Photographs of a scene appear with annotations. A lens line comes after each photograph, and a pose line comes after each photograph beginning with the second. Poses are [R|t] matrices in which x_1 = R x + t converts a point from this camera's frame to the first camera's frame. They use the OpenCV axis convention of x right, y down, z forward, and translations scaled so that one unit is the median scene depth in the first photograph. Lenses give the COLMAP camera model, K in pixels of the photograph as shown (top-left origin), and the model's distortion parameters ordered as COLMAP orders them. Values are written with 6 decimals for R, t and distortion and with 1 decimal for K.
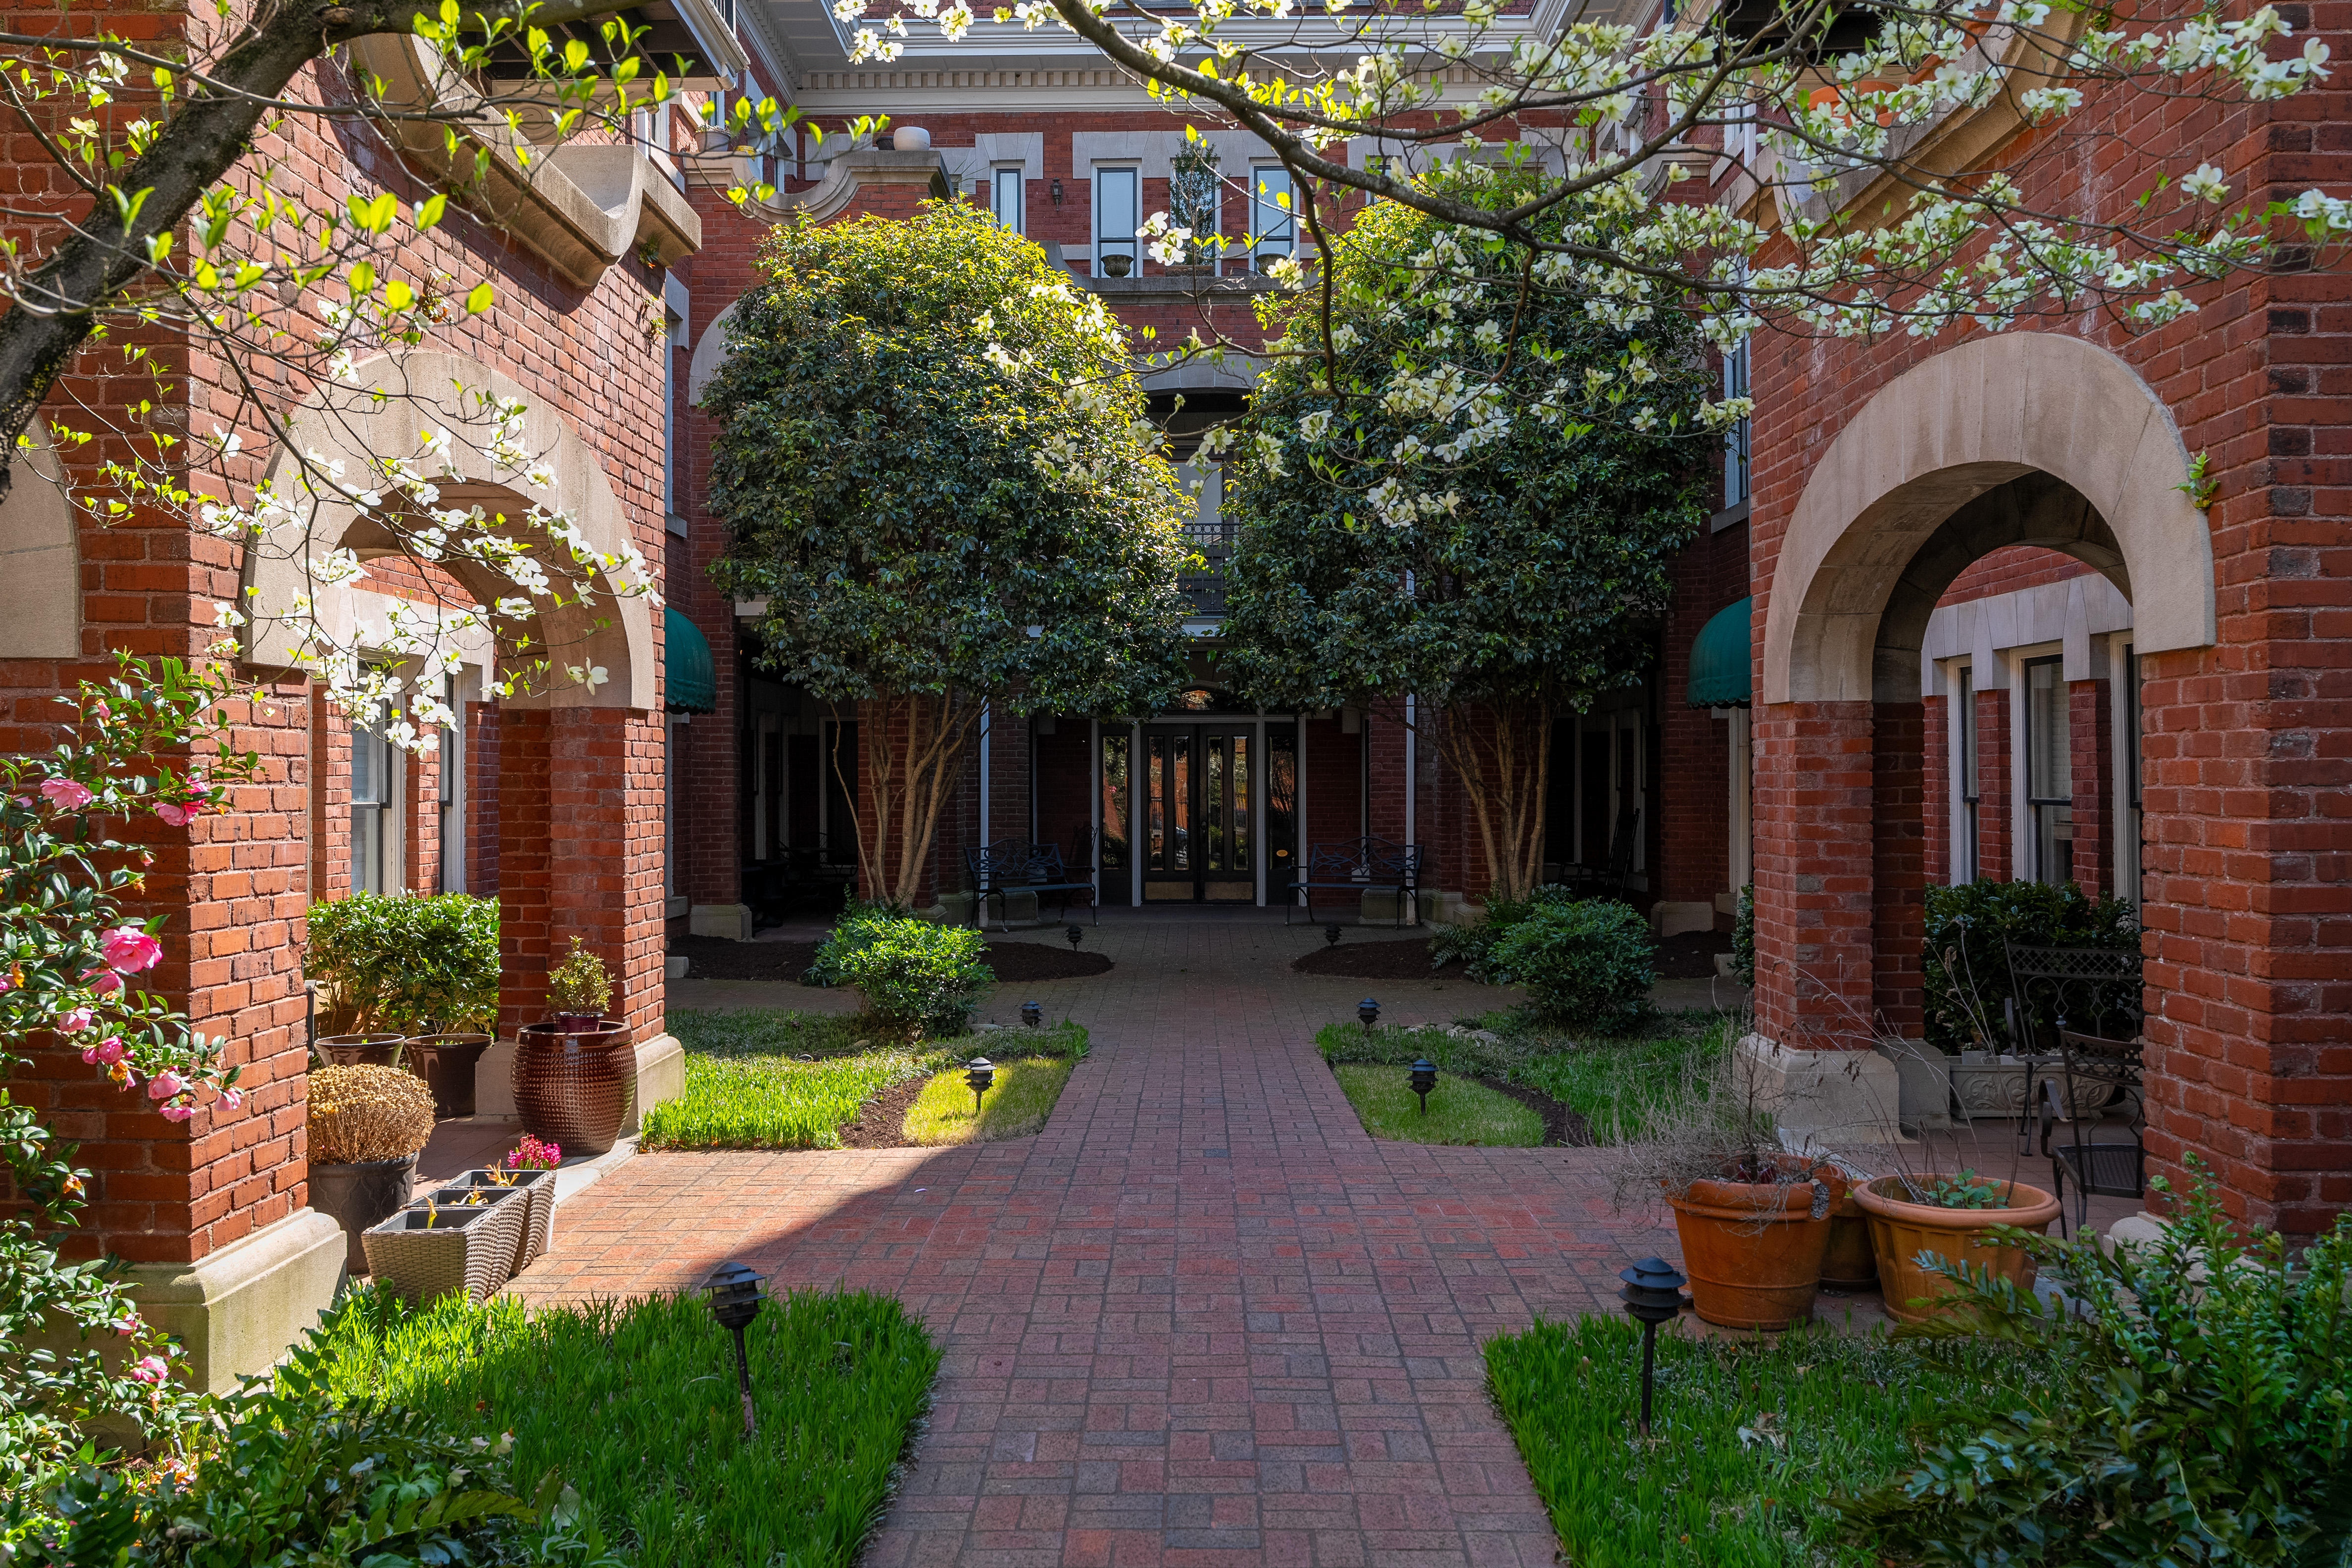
lens RADIAL K [[2113.3, 0, 1176.0], [0, 2113.3, 784.0], [0, 0, 1]] dist [0.000359, -0.000038]
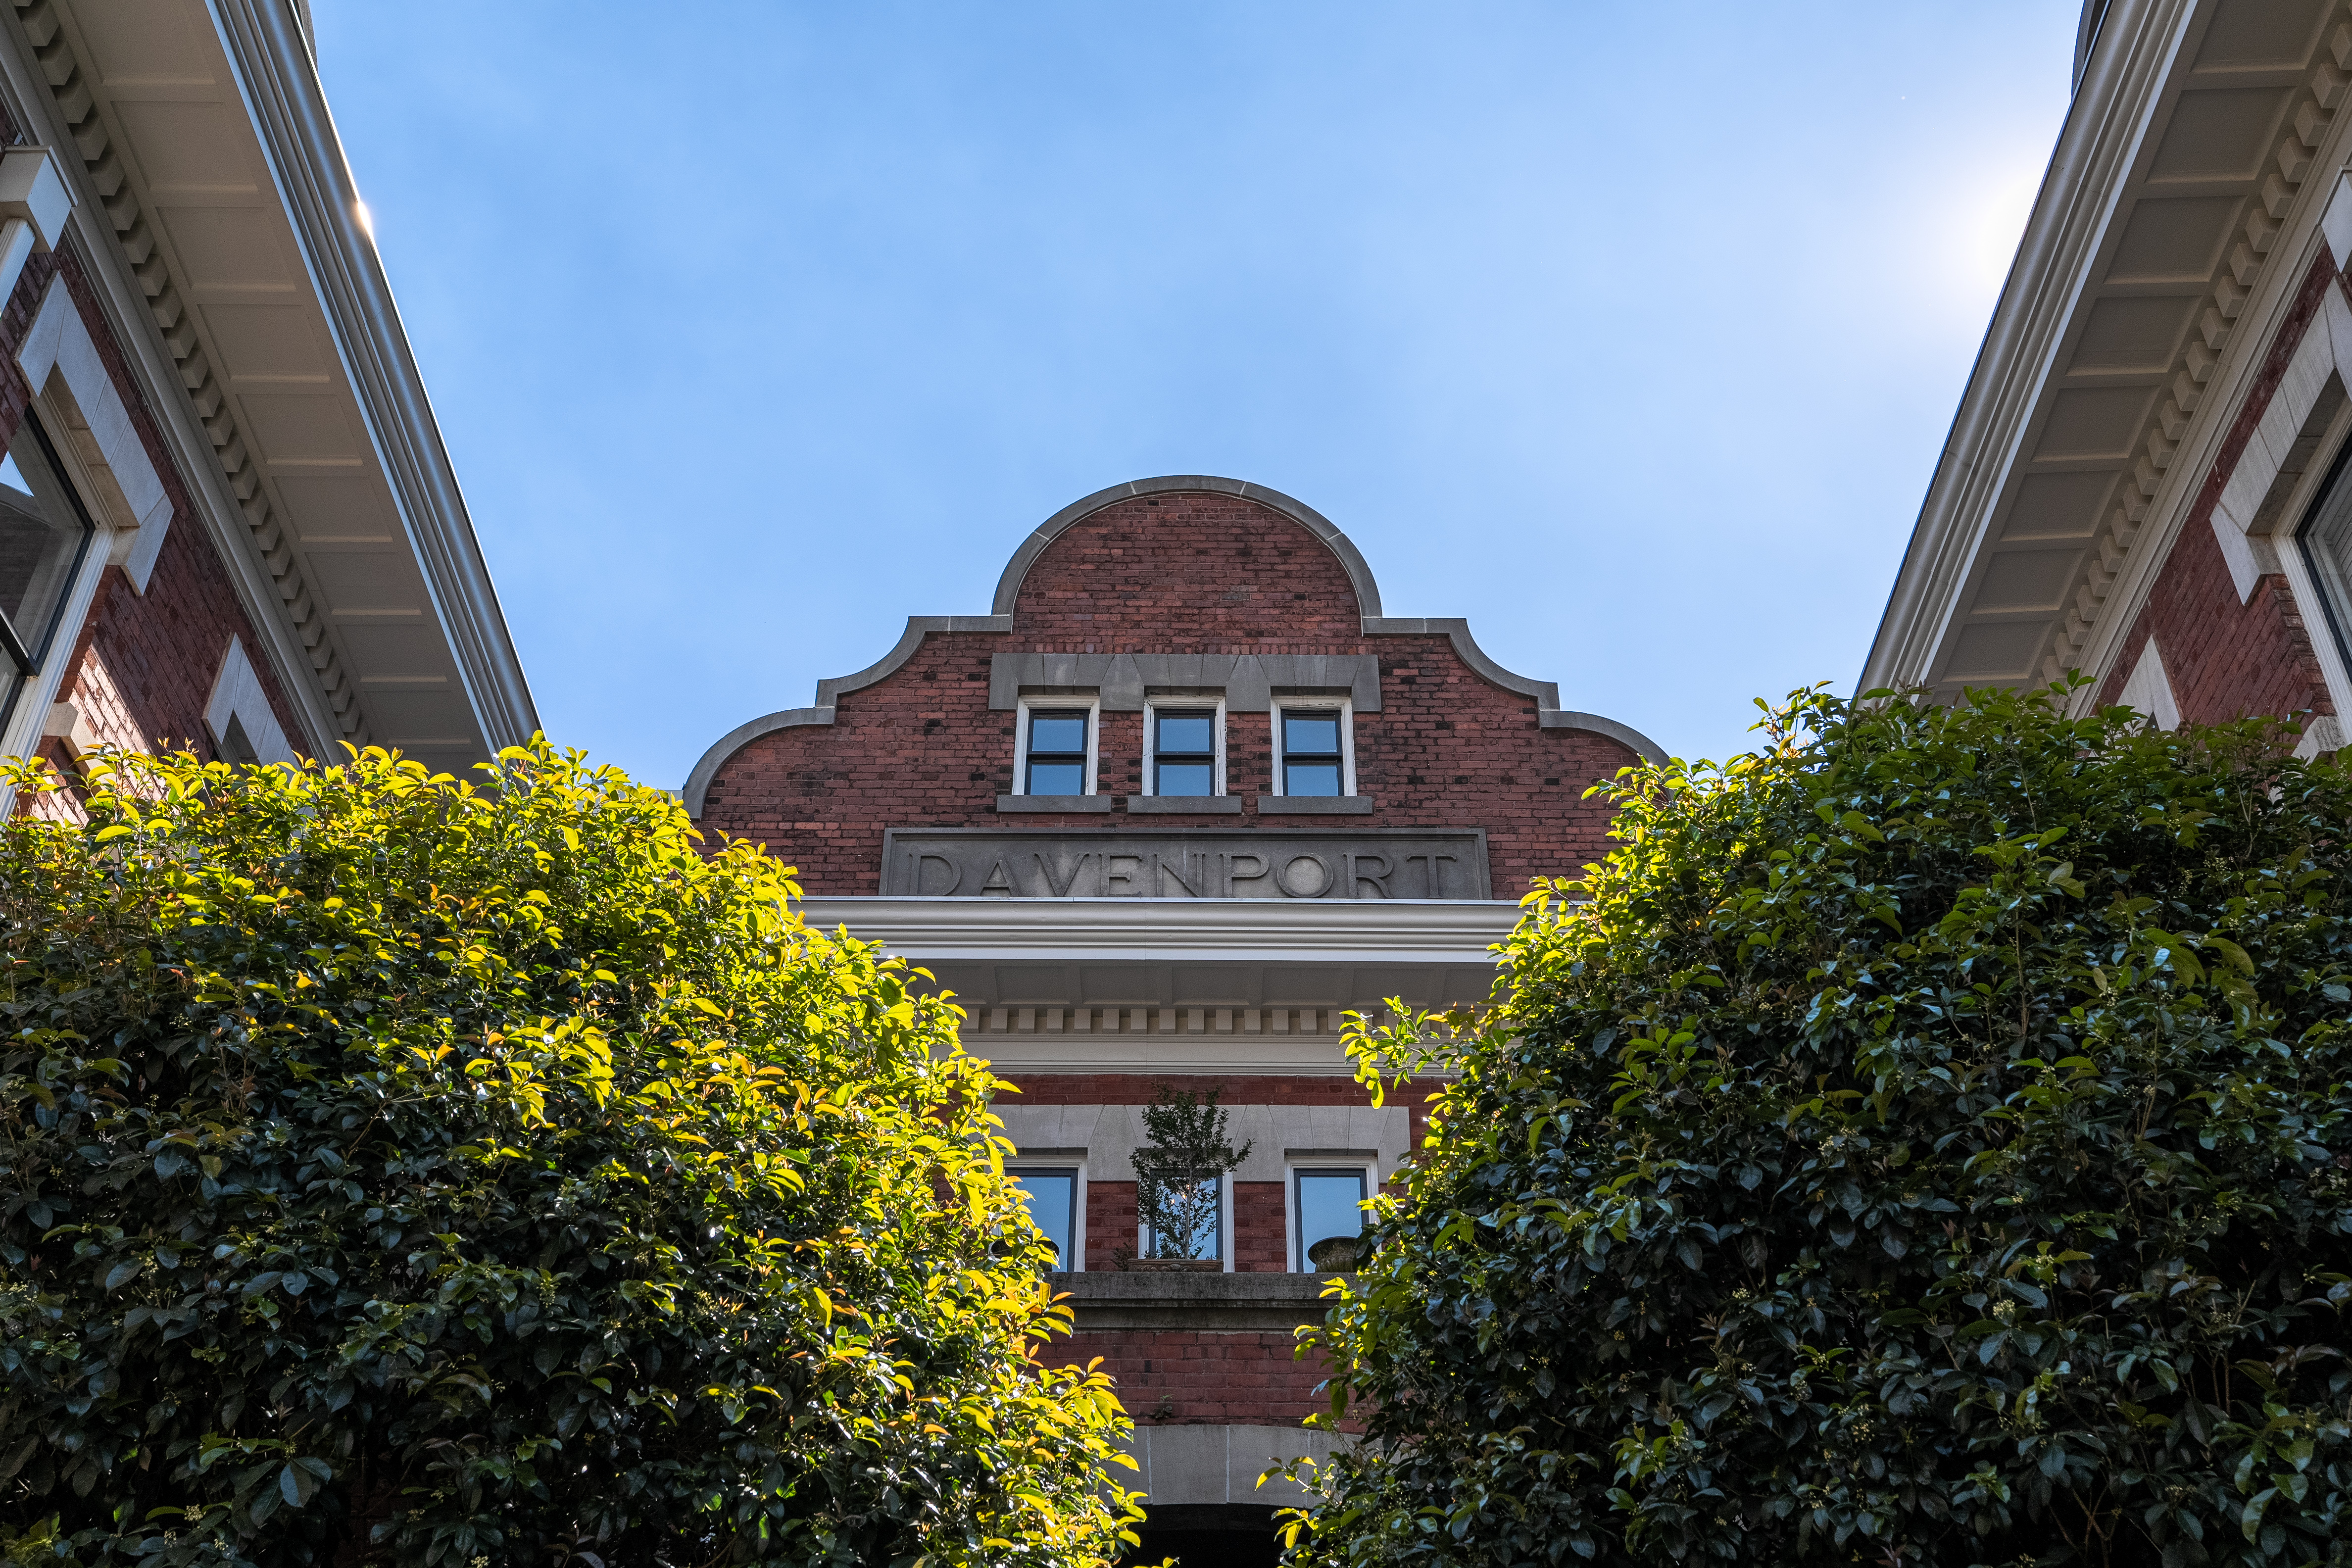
lens RADIAL K [[2423.8, 0, 1176.0], [0, 2423.8, 784.0], [0, 0, 1]] dist [0.004519, 0.003510]
pose [[0.999705, 0.024254, 0.001117, 0.000907], [-0.018768, 0.801159, -0.598157, -0.001728], [-0.015403, 0.597960, 0.801378, 0.137713]]
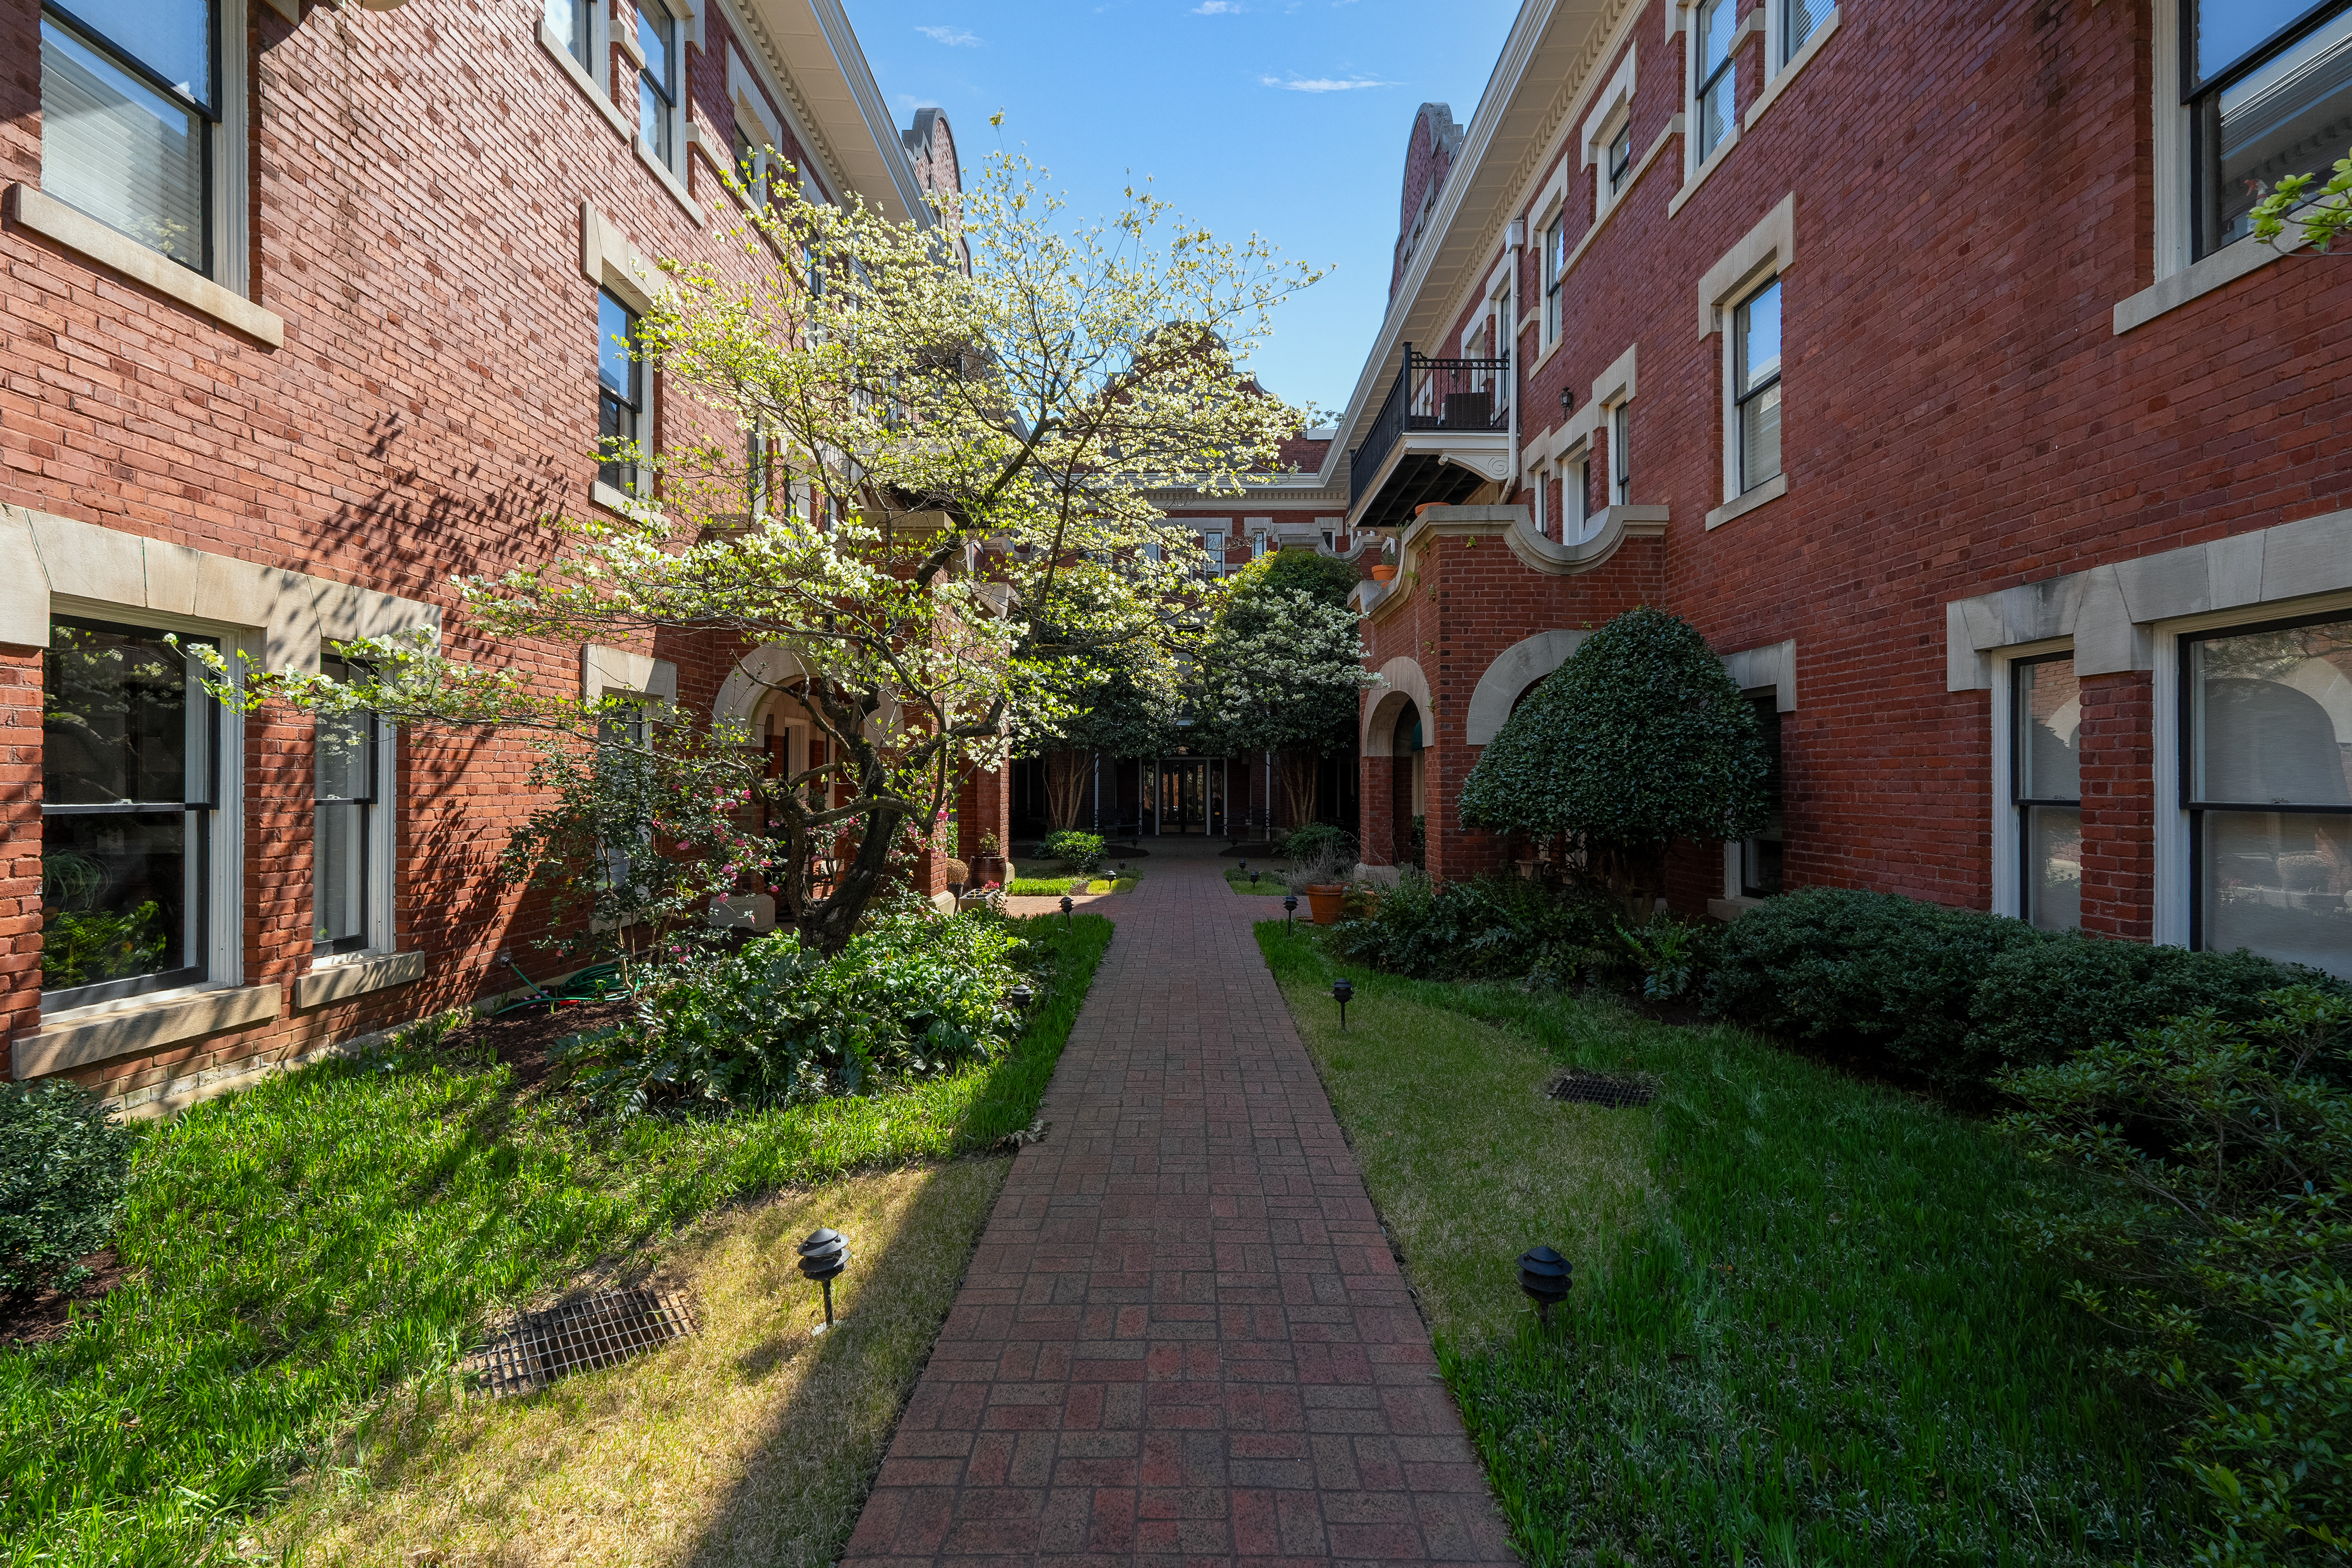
lens RADIAL K [[1038.6, 0, 1165.7], [0, 1038.6, 805.3], [0, 0, 1]] dist [-0.003574, -0.000228]
pose [[0.999965, 0.004733, -0.006951, -0.001700], [-0.004619, 0.999857, 0.016253, 0.006956], [0.007027, -0.016221, 0.999844, -0.378085]]
